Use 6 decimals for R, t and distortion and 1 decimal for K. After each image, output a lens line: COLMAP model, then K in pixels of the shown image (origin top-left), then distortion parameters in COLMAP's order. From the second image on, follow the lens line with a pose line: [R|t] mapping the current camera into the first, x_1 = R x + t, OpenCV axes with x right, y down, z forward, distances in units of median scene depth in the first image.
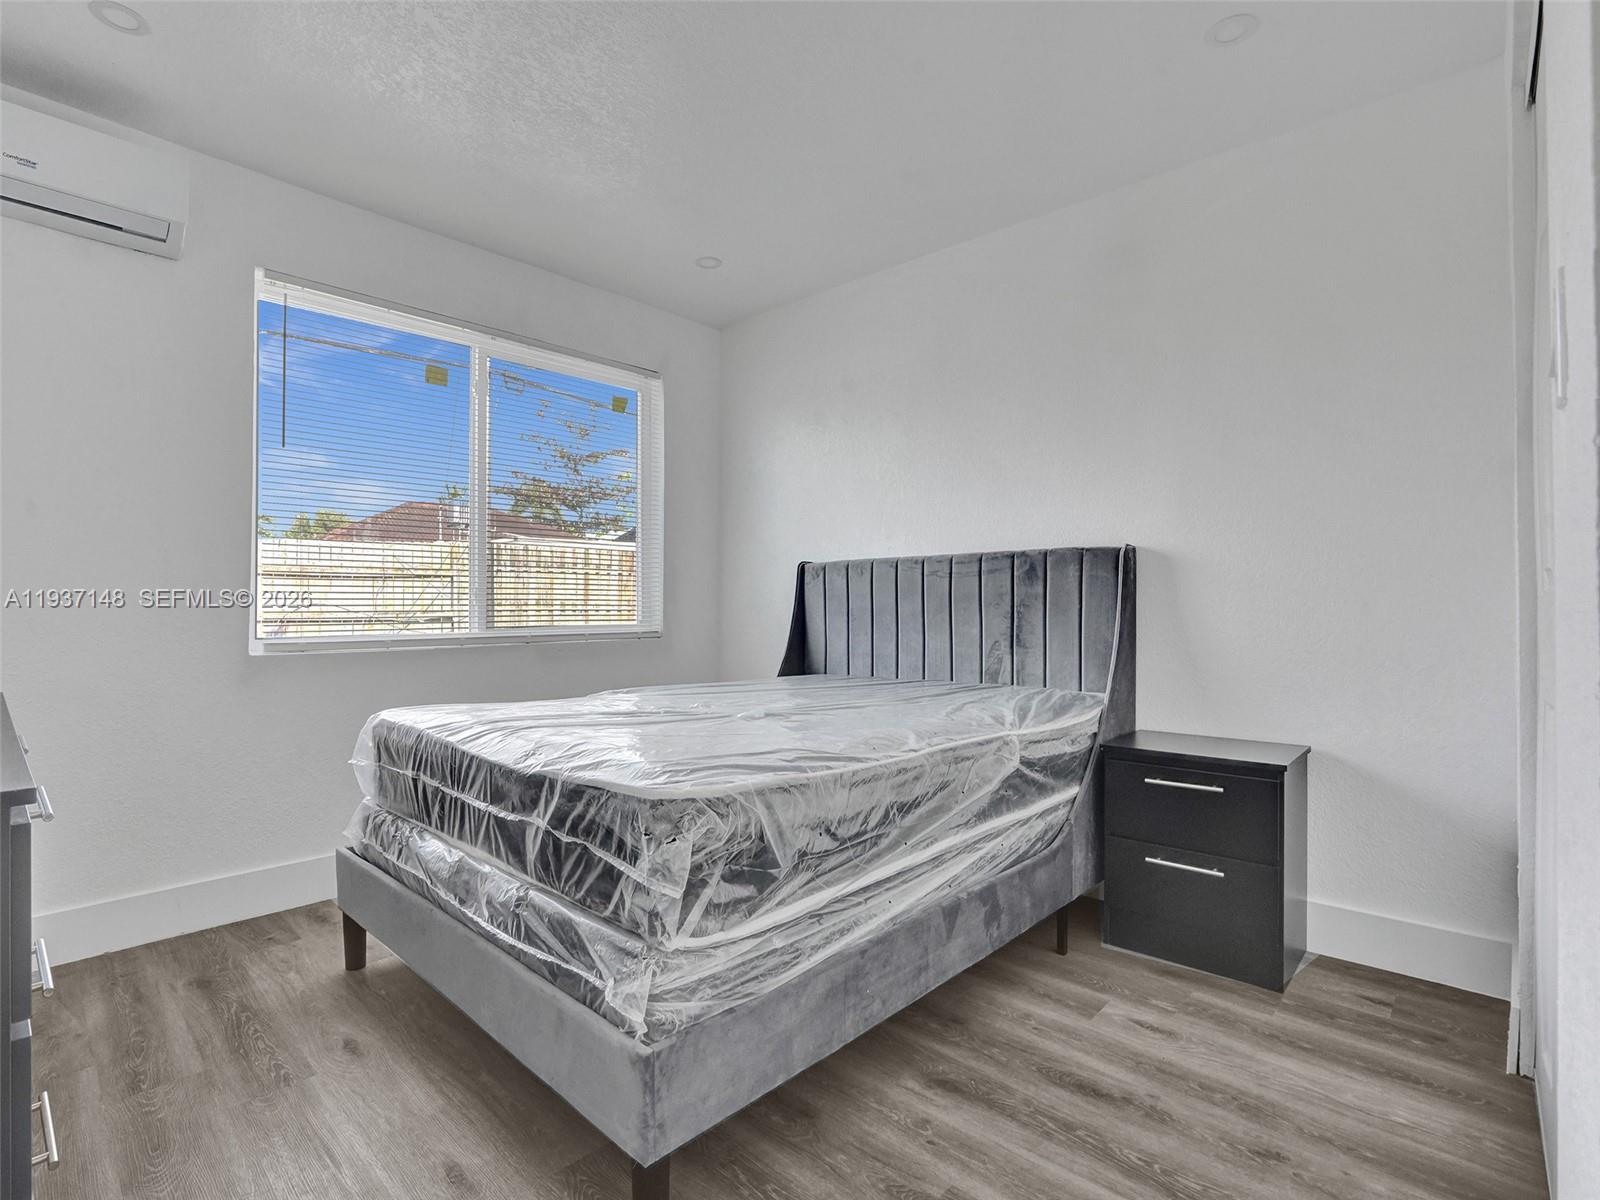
lens RADIAL K [[756.5, 0, 800.0], [0, 756.5, 600.0], [0, 0, 1]] dist [-0.063548, 0.028111]
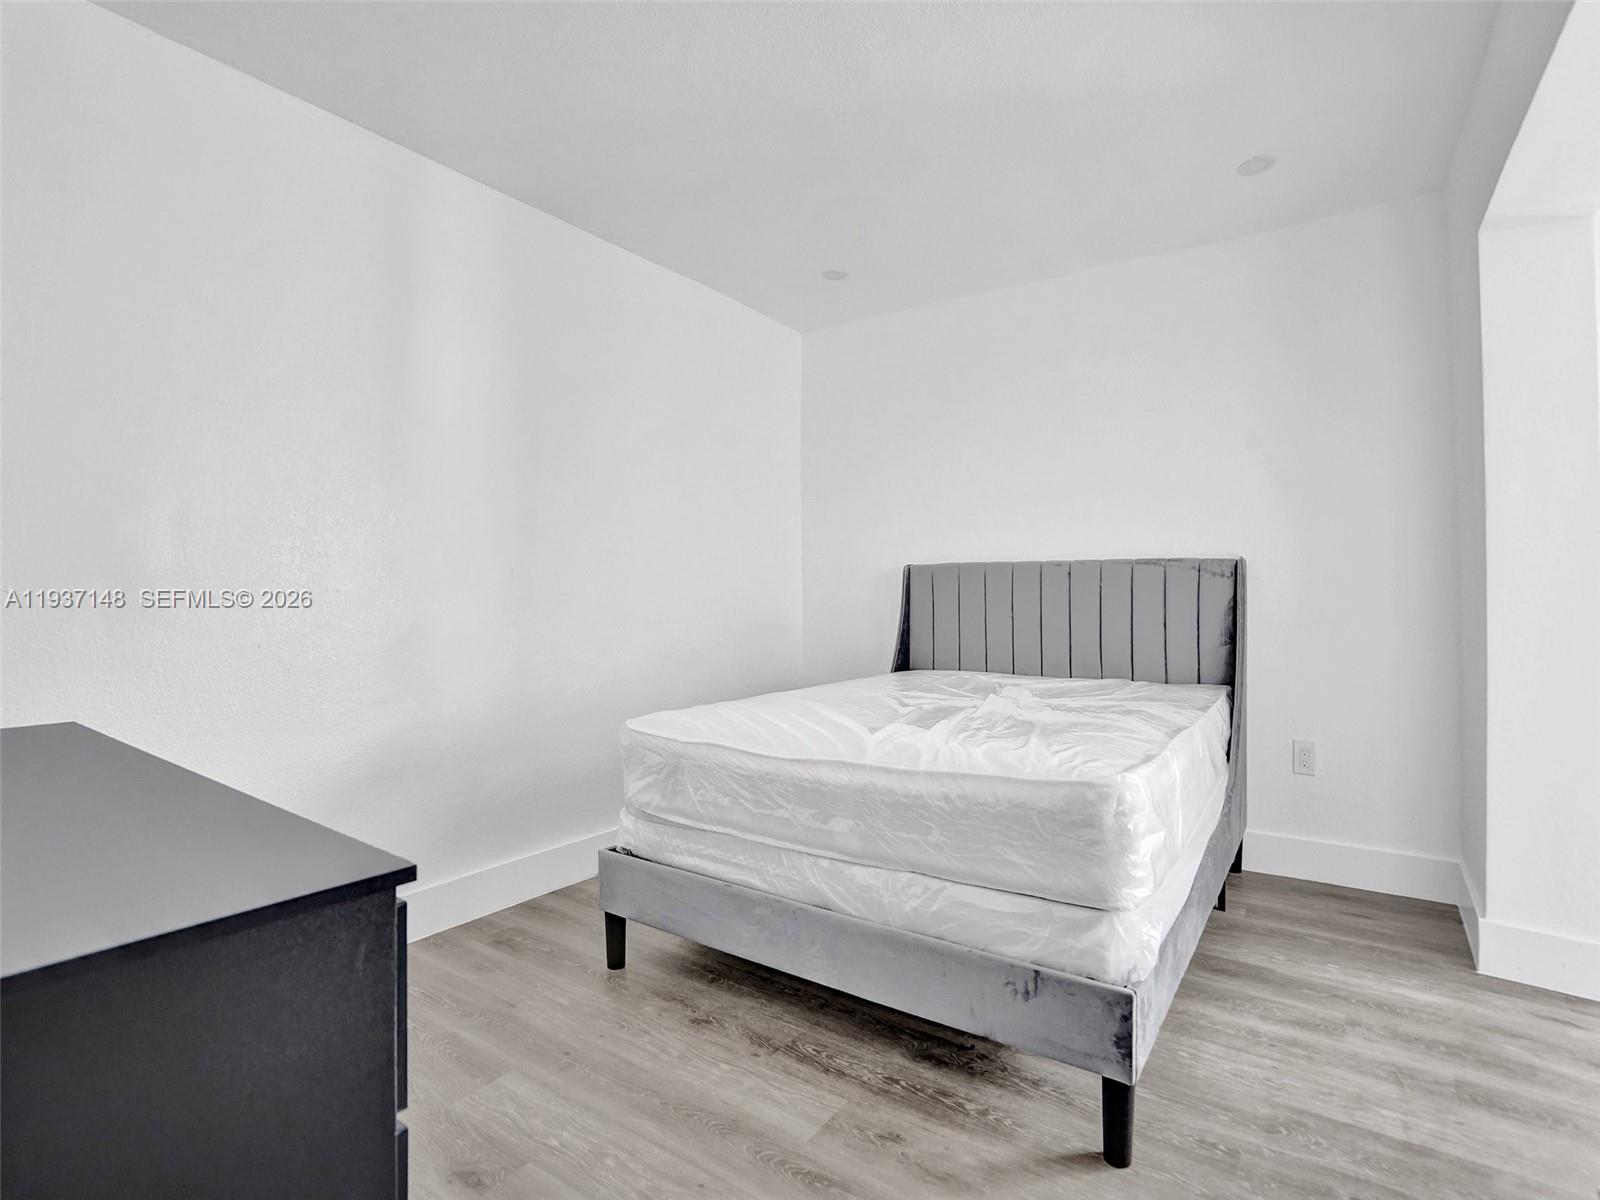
lens RADIAL K [[756.5, 0, 800.0], [0, 756.5, 600.0], [0, 0, 1]] dist [-0.063548, 0.028111]
pose [[0.985139, 0.001045, 0.171754, -0.332846], [-0.000954, 0.999999, -0.000612, -0.000241], [-0.171754, 0.000439, 0.985140, -0.029986]]
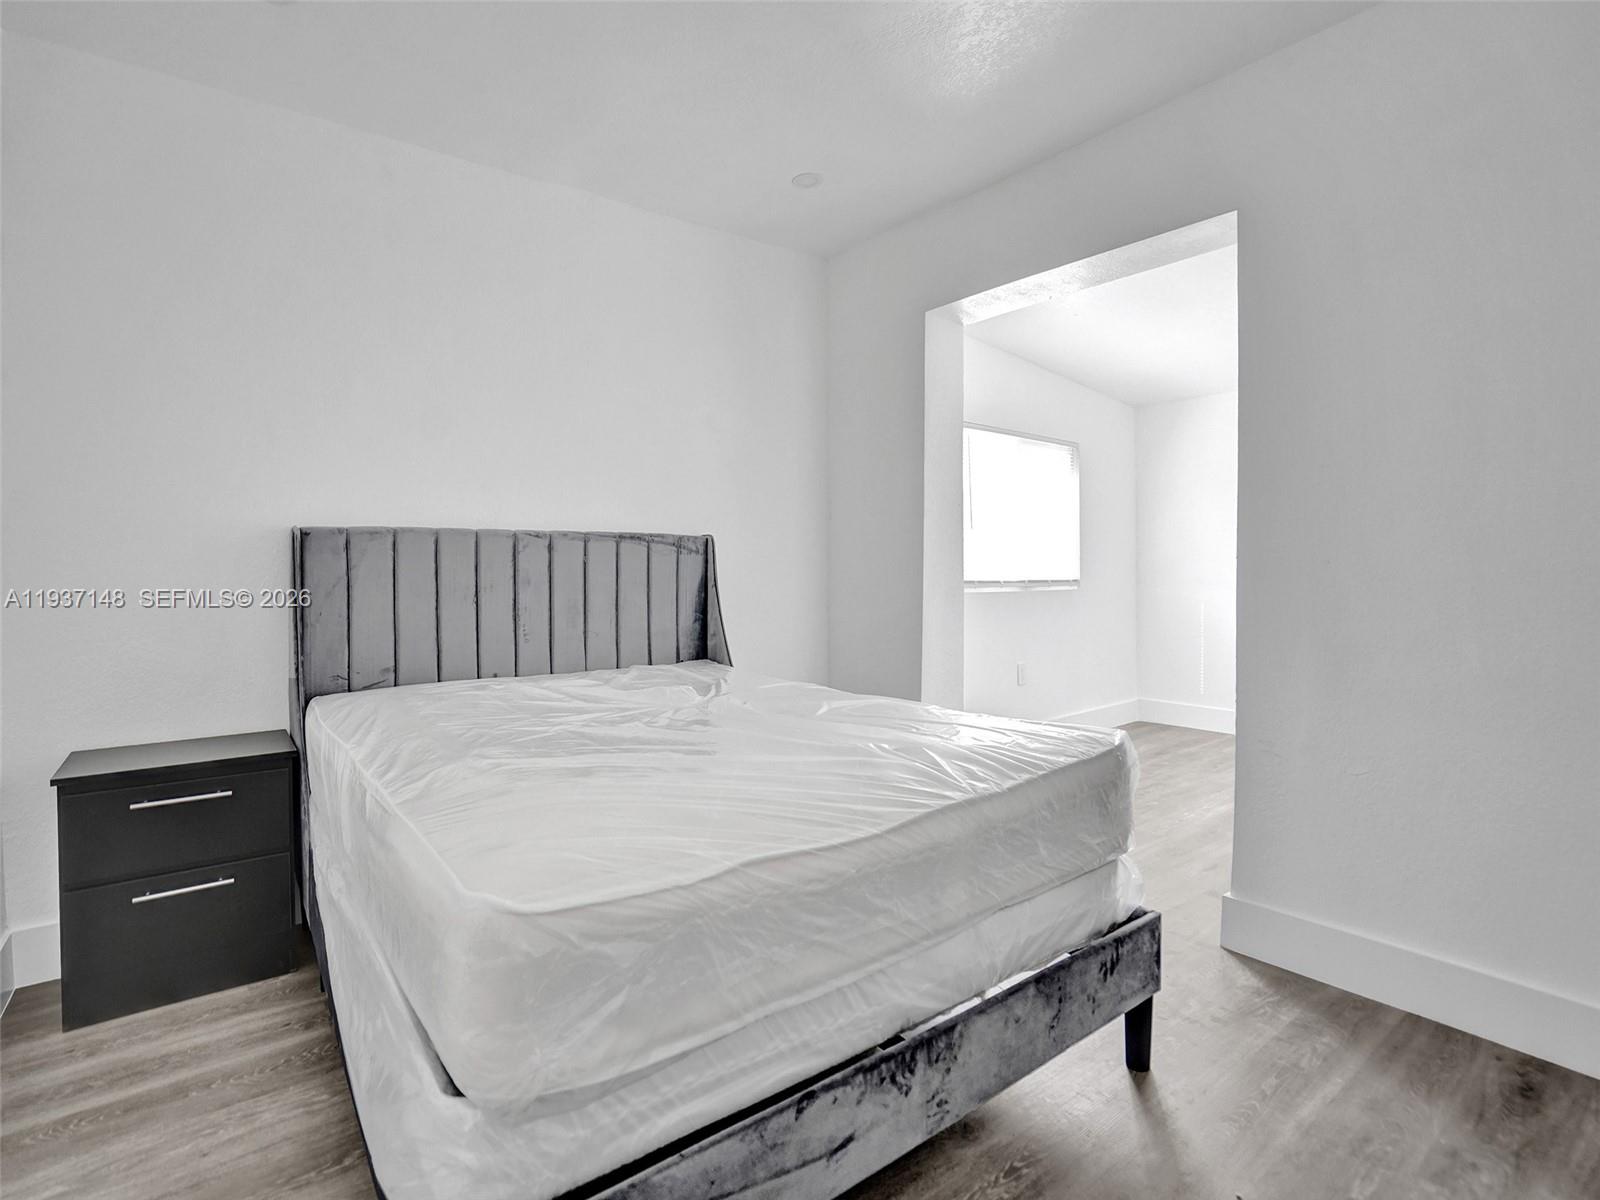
lens RADIAL K [[756.5, 0, 800.0], [0, 756.5, 600.0], [0, 0, 1]] dist [-0.063548, 0.028111]
pose [[0.180120, -0.034746, 0.983031, -0.568041], [0.008242, 0.999394, 0.033814, -0.002125], [-0.983610, 0.002011, 0.180297, 0.450254]]
